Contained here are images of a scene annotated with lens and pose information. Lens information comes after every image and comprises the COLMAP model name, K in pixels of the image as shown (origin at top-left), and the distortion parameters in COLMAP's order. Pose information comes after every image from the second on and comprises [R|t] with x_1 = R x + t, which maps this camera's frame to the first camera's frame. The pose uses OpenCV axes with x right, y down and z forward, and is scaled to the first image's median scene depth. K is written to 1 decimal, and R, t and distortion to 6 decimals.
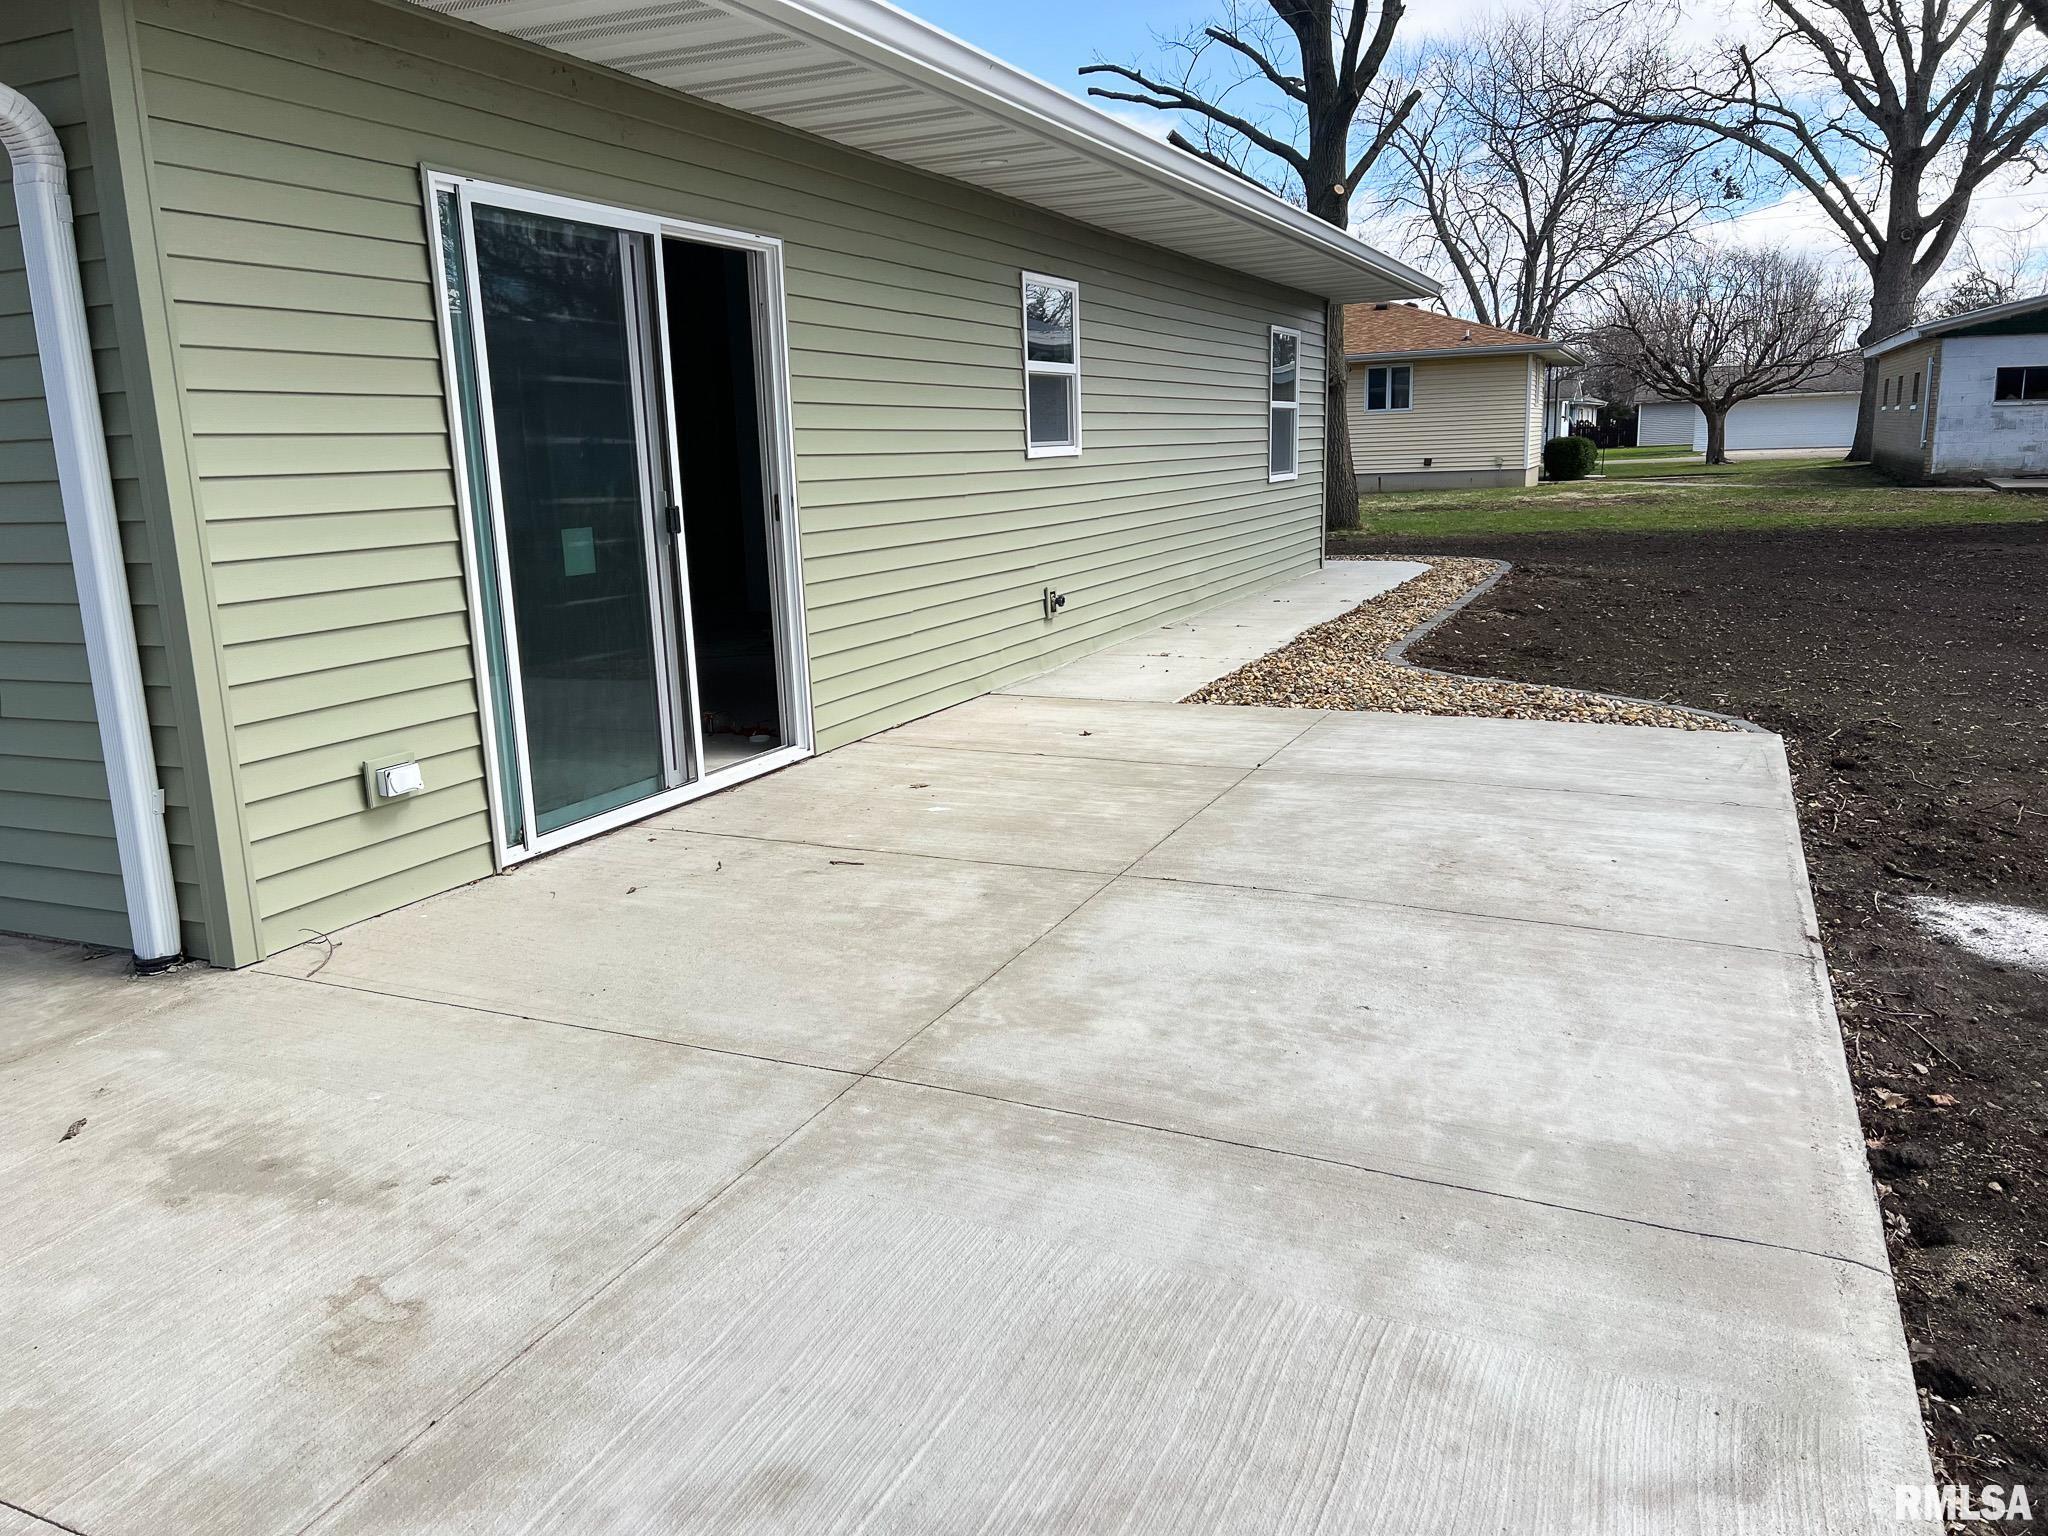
lens RADIAL K [[1531.0, 0, 1008.0], [0, 1531.0, 767.3], [0, 0, 1]] dist [0.065541, -0.074806]
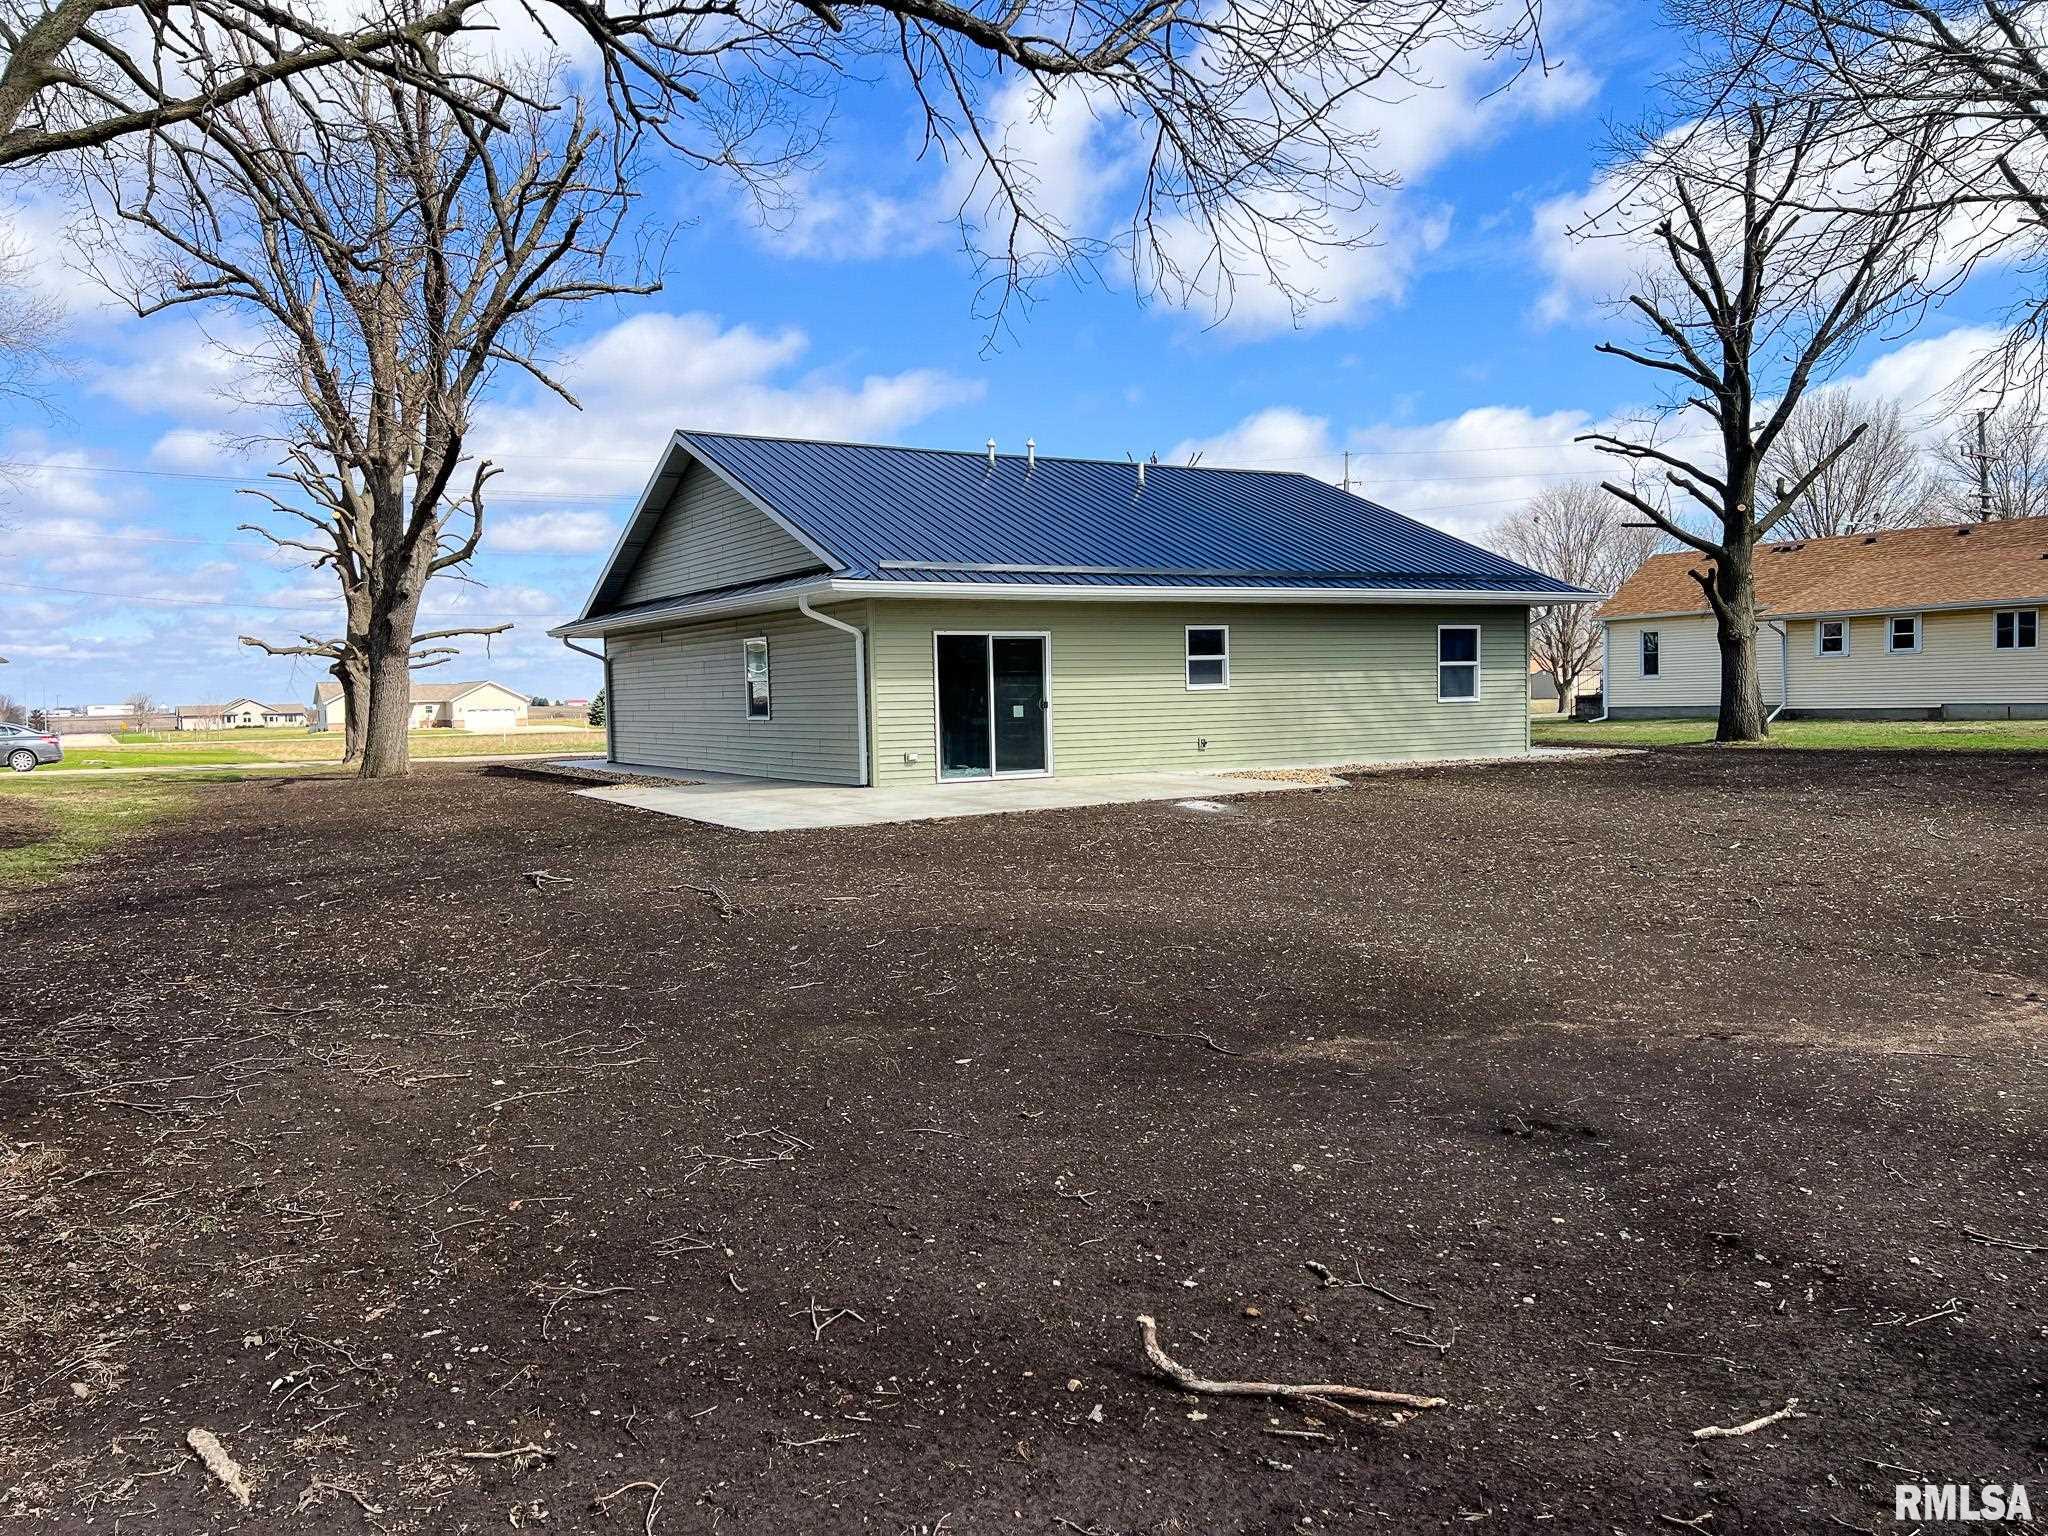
lens RADIAL K [[1531.0, 0, 1031.1], [0, 1531.0, 772.7], [0, 0, 1]] dist [0.065541, -0.074806]
pose [[0.822680, 0.044854, -0.566733, 3.010095], [-0.121135, 0.987820, -0.097661, 0.551693], [0.555449, 0.148995, 0.818093, -3.083235]]
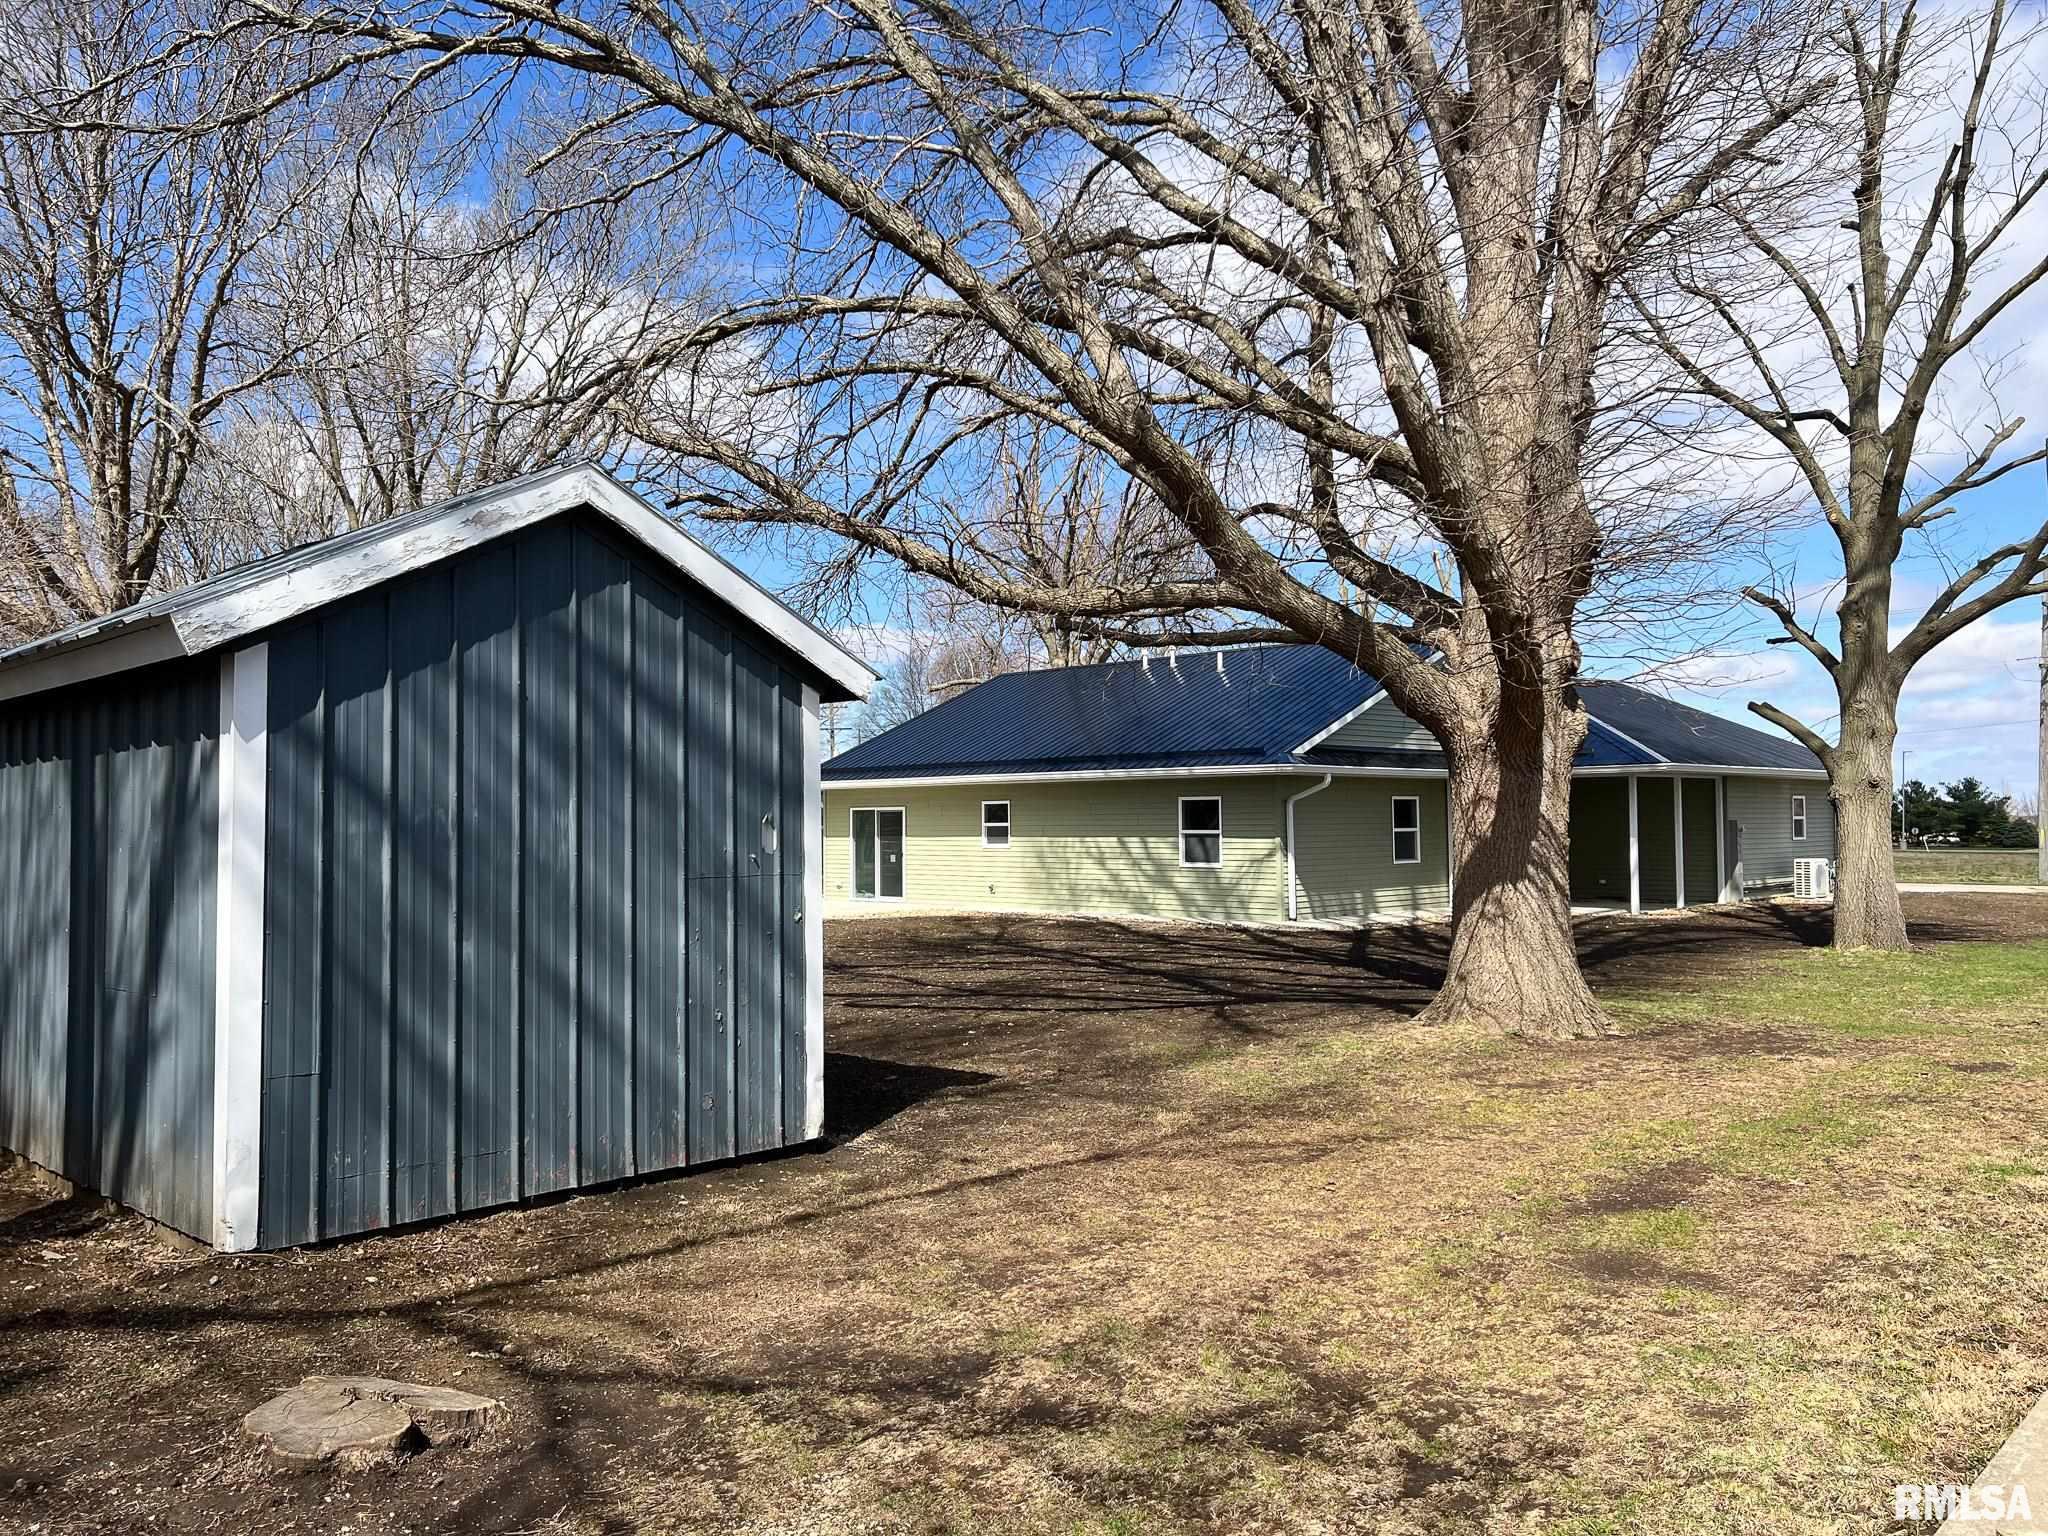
lens RADIAL K [[1531.0, 0, 1040.5], [0, 1531.0, 769.1], [0, 0, 1]] dist [0.065541, -0.074806]
pose [[-0.337904, -0.009424, -0.941133, 7.851167], [-0.182870, 0.981551, 0.055829, -1.403405], [0.923244, 0.190969, -0.333393, 5.242301]]
